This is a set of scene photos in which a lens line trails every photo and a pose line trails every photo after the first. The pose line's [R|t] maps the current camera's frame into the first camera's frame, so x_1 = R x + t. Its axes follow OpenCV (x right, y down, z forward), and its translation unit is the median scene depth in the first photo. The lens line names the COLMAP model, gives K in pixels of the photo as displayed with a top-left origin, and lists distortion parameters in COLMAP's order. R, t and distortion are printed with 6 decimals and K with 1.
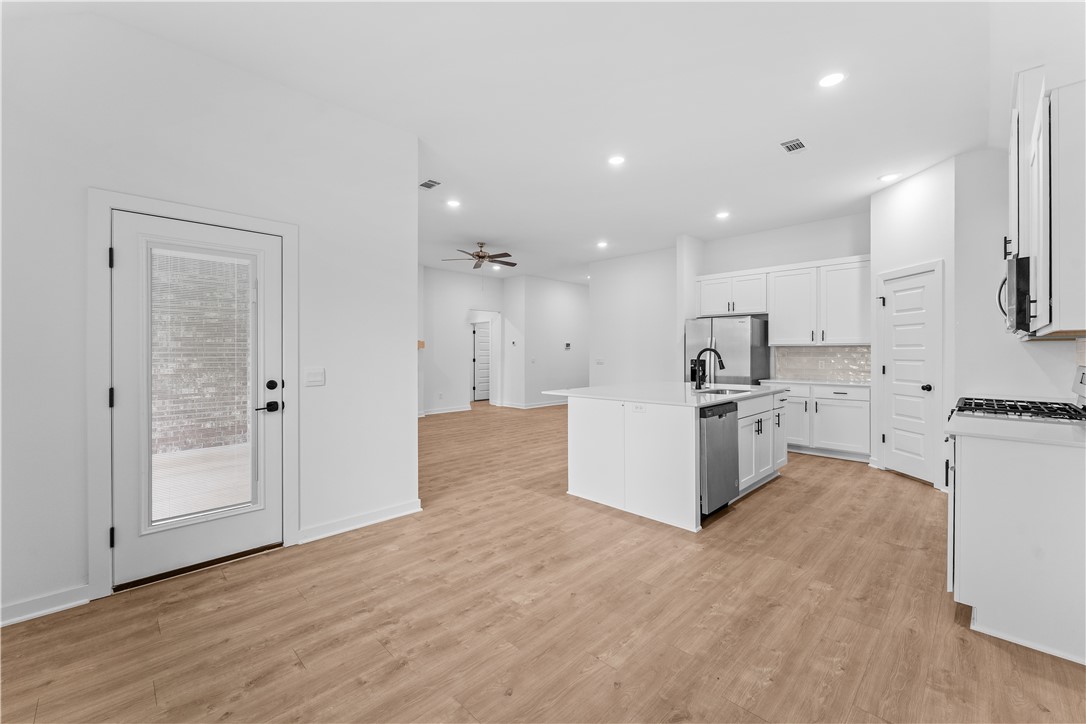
lens RADIAL K [[439.9, 0, 538.2], [0, 439.9, 355.0], [0, 0, 1]] dist [-0.000626, -0.000264]
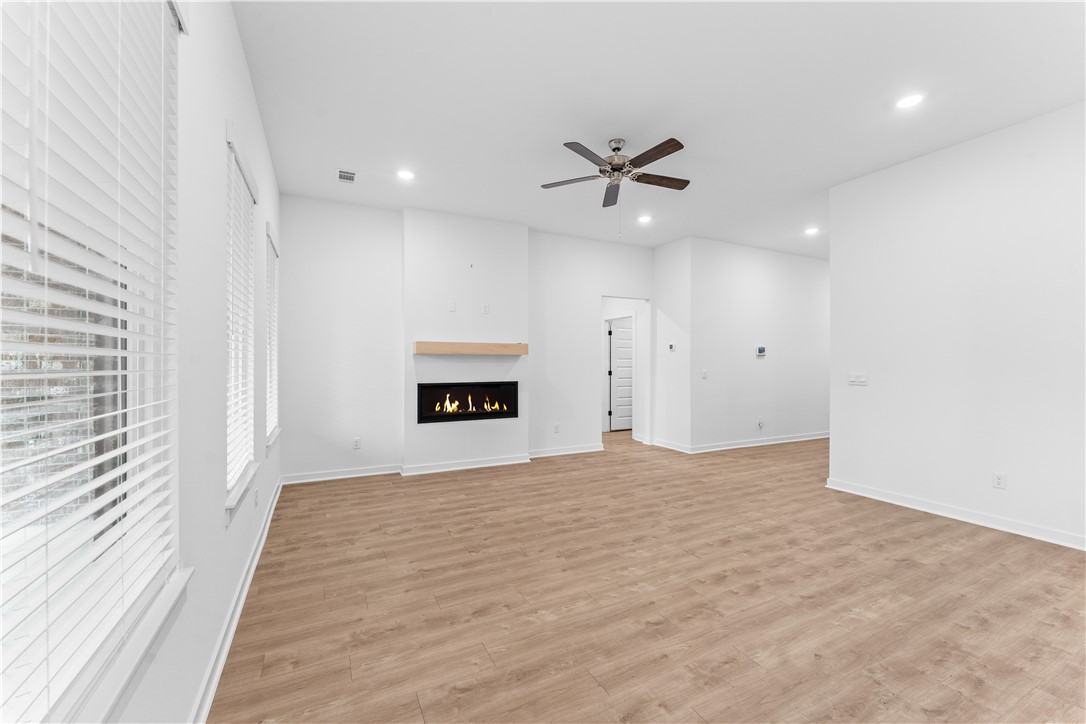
lens RADIAL K [[439.9, 0, 541.0], [0, 439.9, 360.5], [0, 0, 1]] dist [-0.000626, -0.000264]
pose [[0.951473, 0.000344, -0.307732, -0.130836], [-0.003299, 0.999953, -0.009083, -0.003730], [0.307714, 0.009658, 0.951430, 1.132333]]
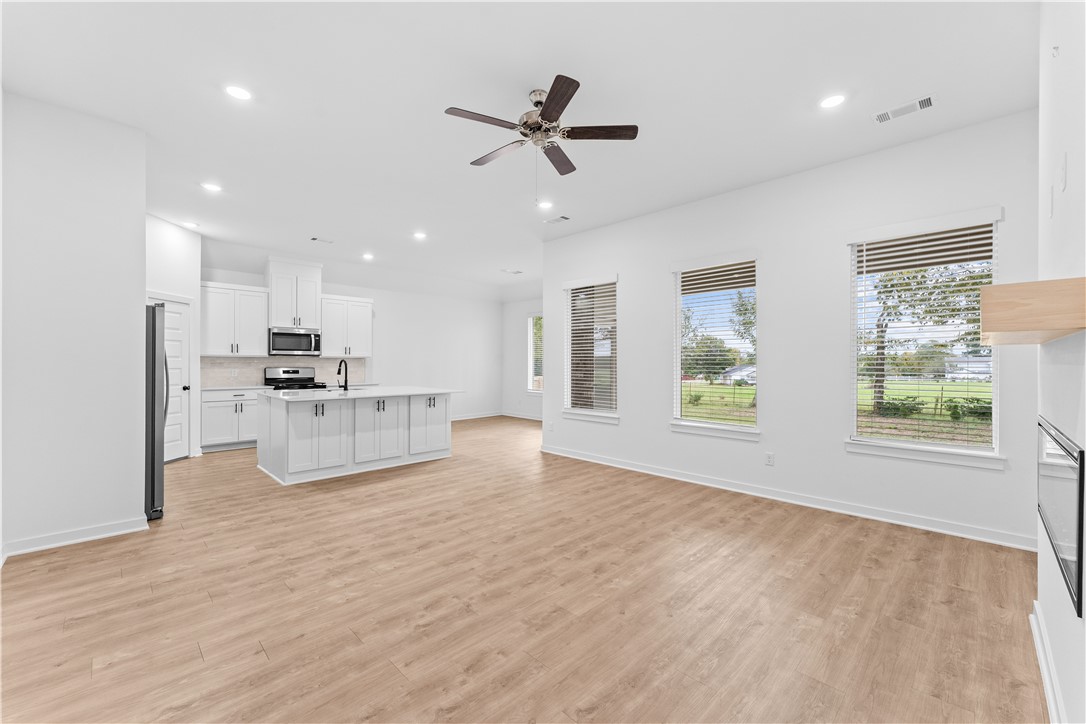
lens RADIAL K [[439.9, 0, 541.7], [0, 439.9, 362.4], [0, 0, 1]] dist [-0.000626, -0.000264]
pose [[-0.999972, -0.001707, -0.007267, -0.293586], [-0.001731, 0.999993, 0.003284, -0.015363], [0.007261, 0.003297, -0.999968, 3.191327]]
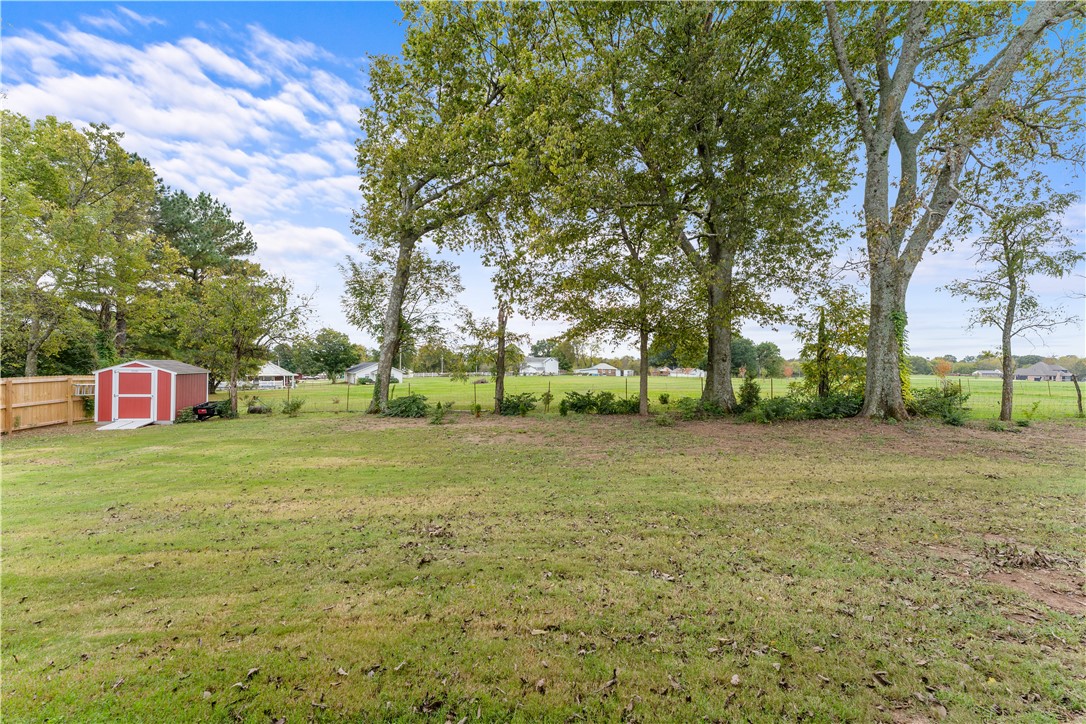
lens RADIAL K [[439.9, 0, 538.6], [0, 439.9, 365.0], [0, 0, 1]] dist [-0.000626, -0.000264]
pose [[-0.696557, -0.001788, -0.717499, -1.265709], [-0.011457, 0.999897, 0.008631, 0.036116], [0.717410, 0.014232, -0.696506, 1.479212]]
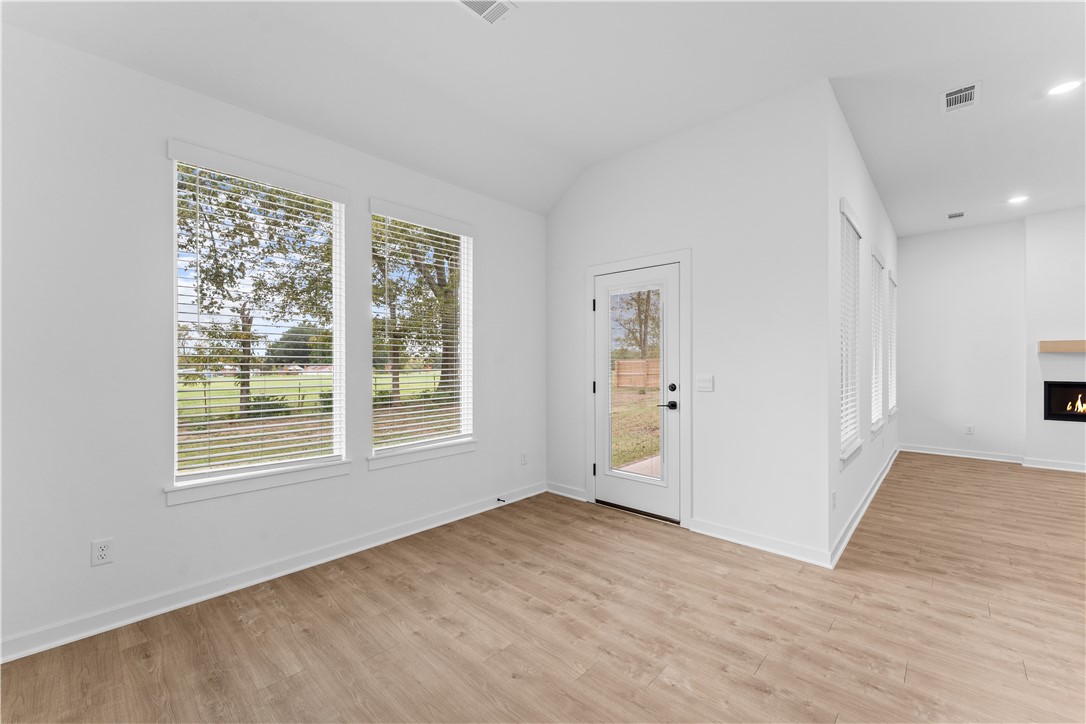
lens RADIAL K [[439.9, 0, 542.6], [0, 439.9, 362.4], [0, 0, 1]] dist [-0.000626, -0.000264]
pose [[0.046084, 0.002002, -0.998936, 0.532816], [-0.003957, 0.999991, 0.001821, -0.000748], [0.998930, 0.003869, 0.046091, 0.534773]]
